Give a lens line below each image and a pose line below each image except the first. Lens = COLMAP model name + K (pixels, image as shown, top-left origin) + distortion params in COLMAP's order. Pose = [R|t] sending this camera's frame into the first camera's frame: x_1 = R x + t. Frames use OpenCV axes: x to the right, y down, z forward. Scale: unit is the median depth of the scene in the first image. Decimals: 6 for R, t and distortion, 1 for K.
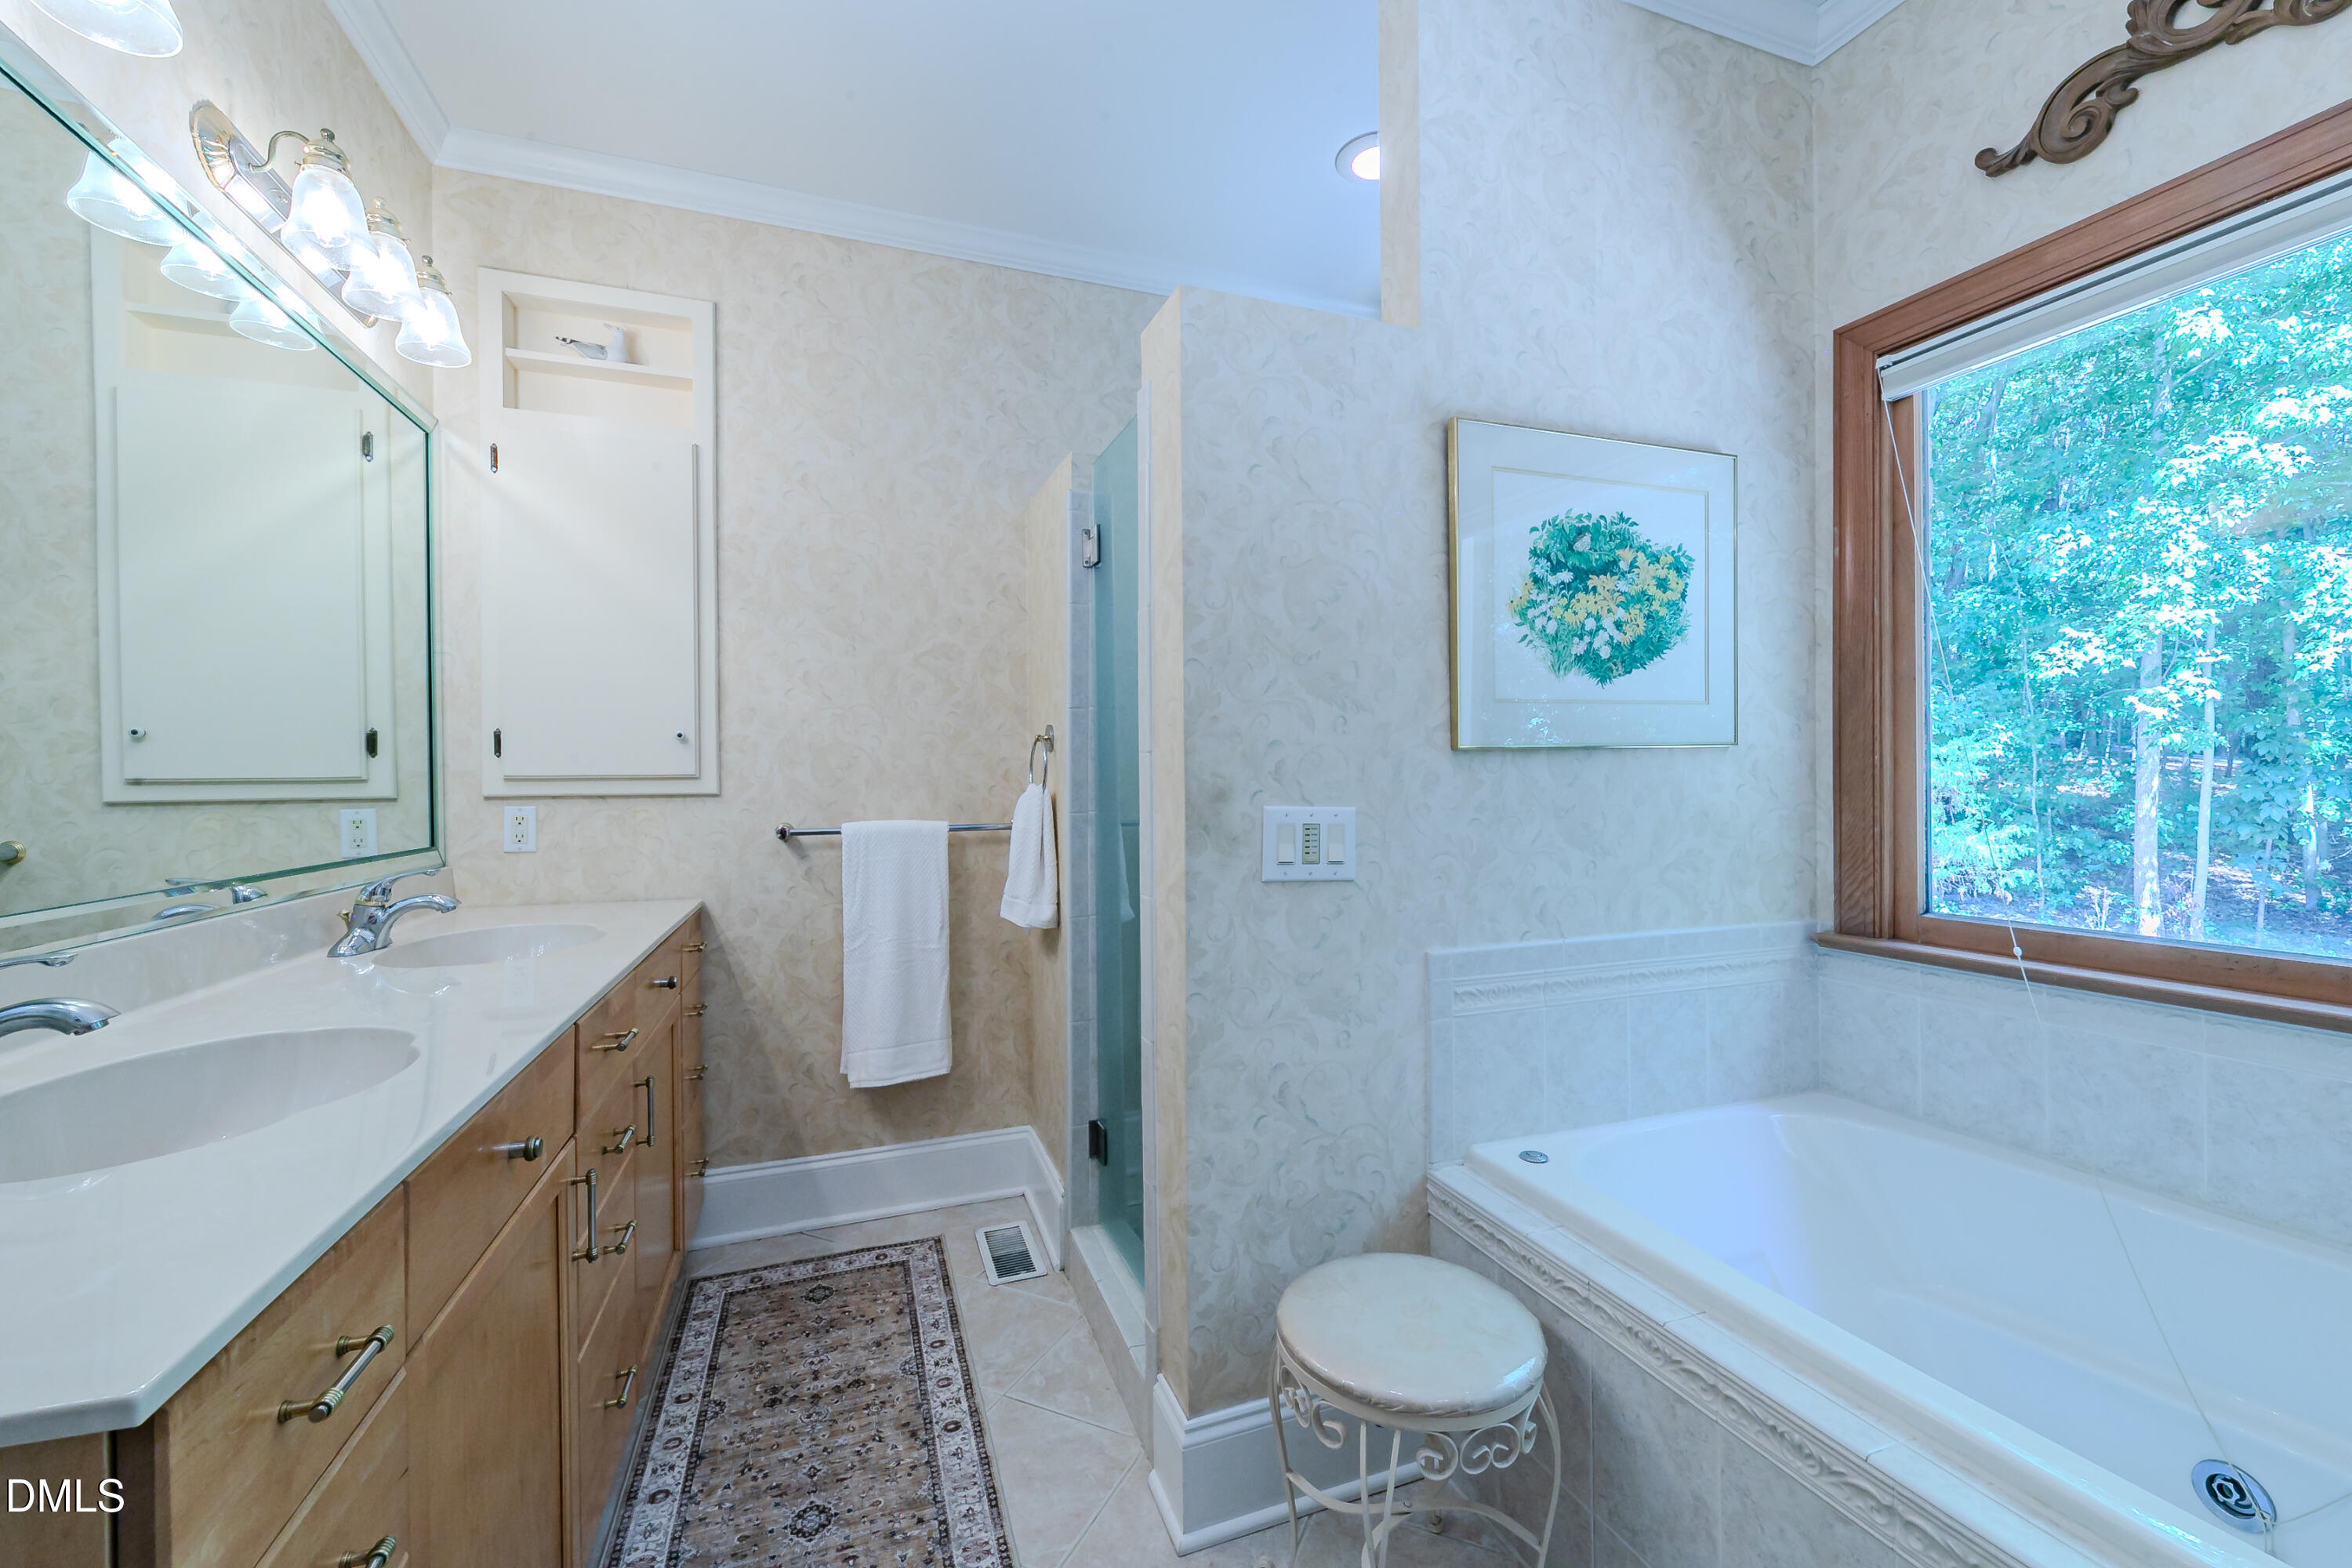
lens RADIAL K [[958.3, 0, 1185.2], [0, 958.3, 779.8], [0, 0, 1]] dist [-0.000111, -0.001016]
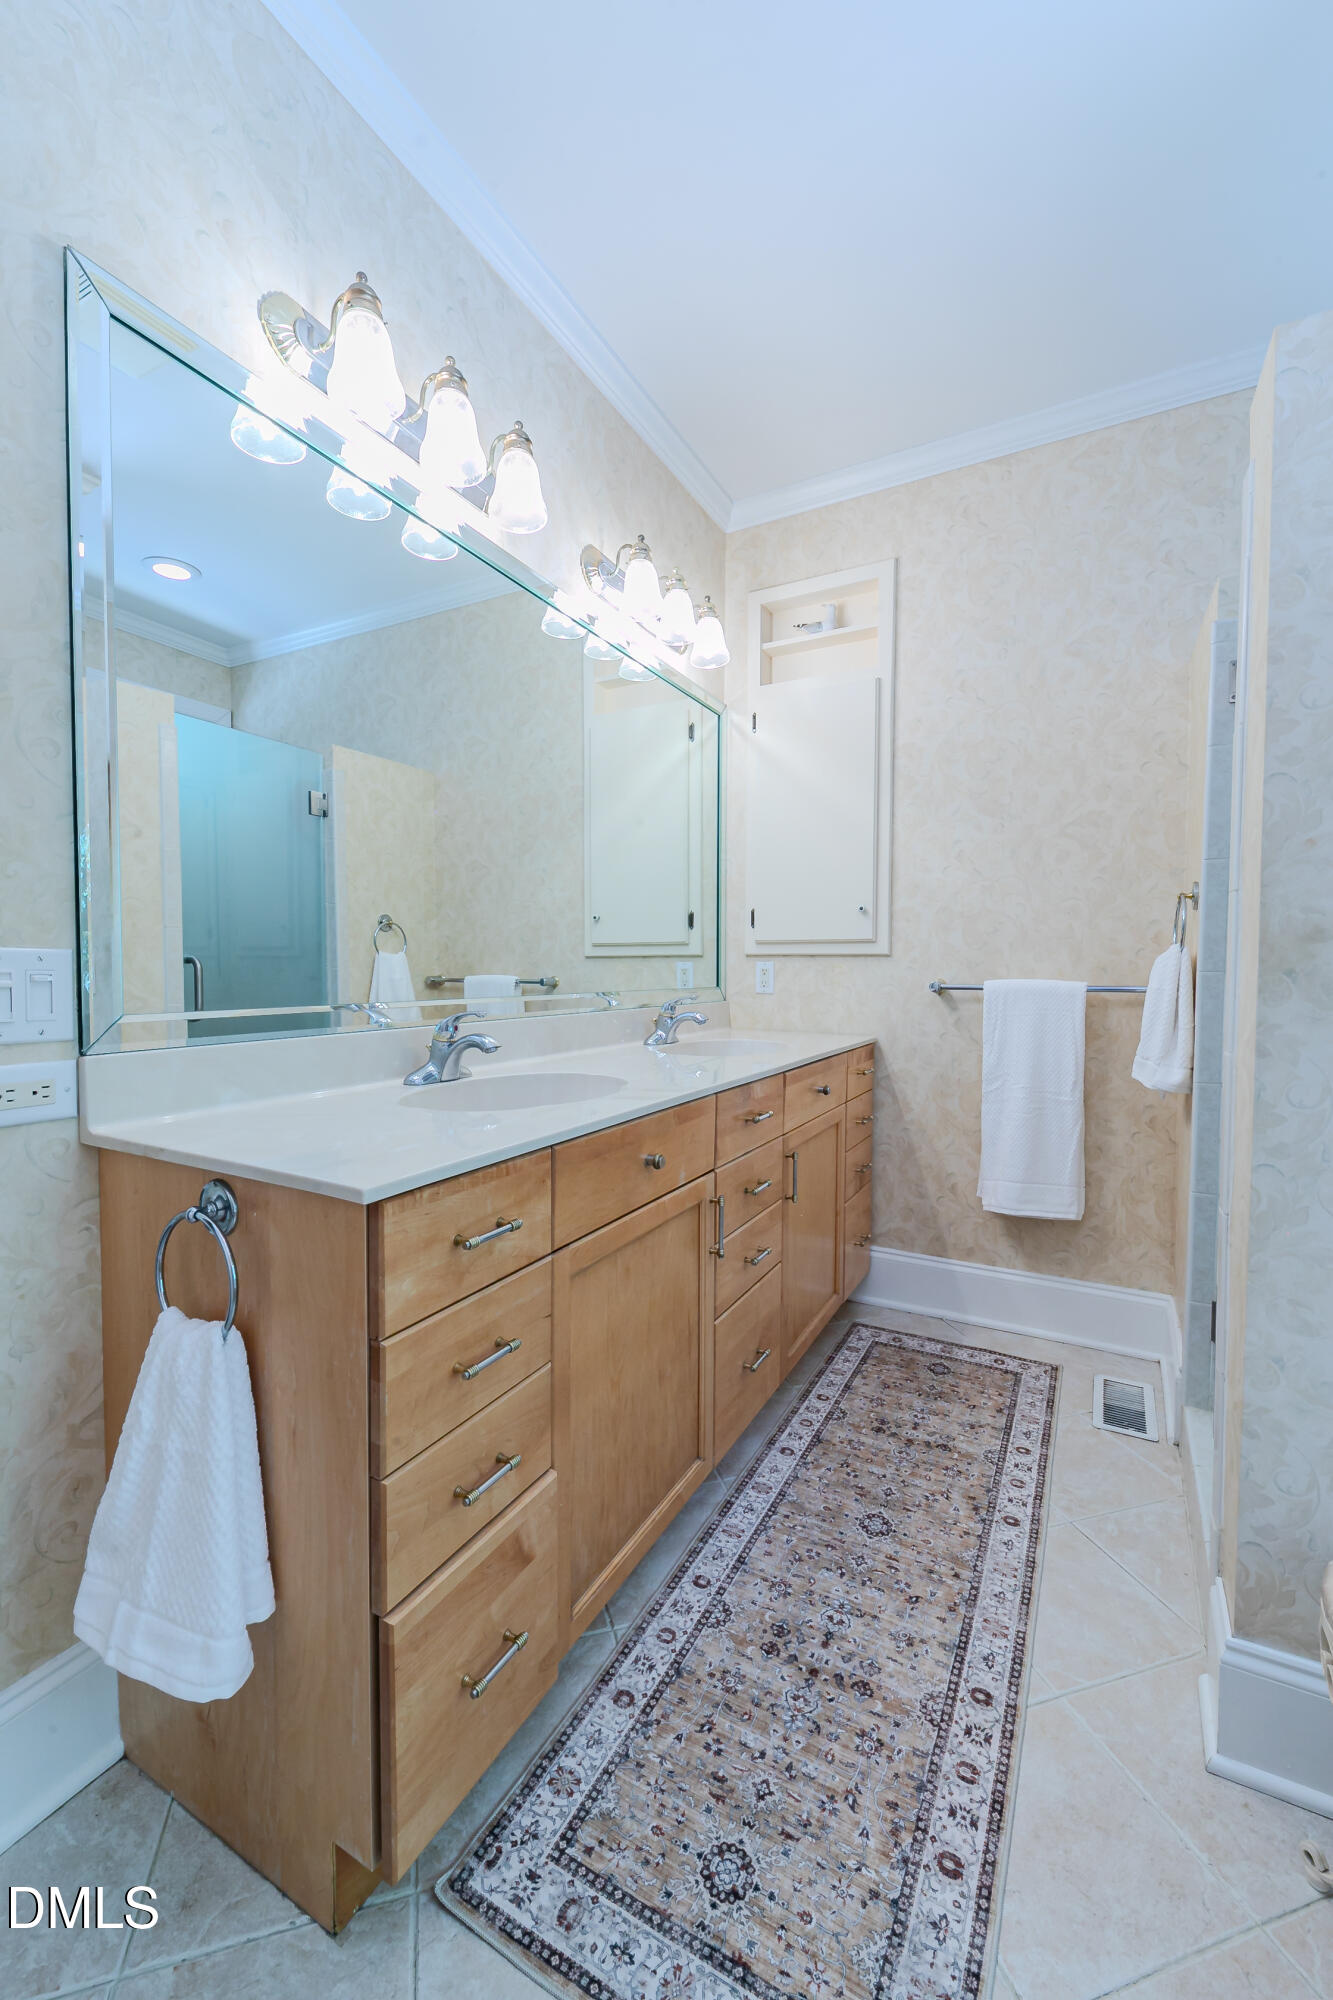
lens RADIAL K [[814.9, 0, 659.7], [0, 814.9, 999.8], [0, 0, 1]] dist [-0.000111, -0.001016]
pose [[0.647653, 0.040713, -0.760847, 0.151043], [-0.013162, 0.999020, 0.042253, 0.036455], [0.761822, -0.017351, 0.647554, 0.081399]]
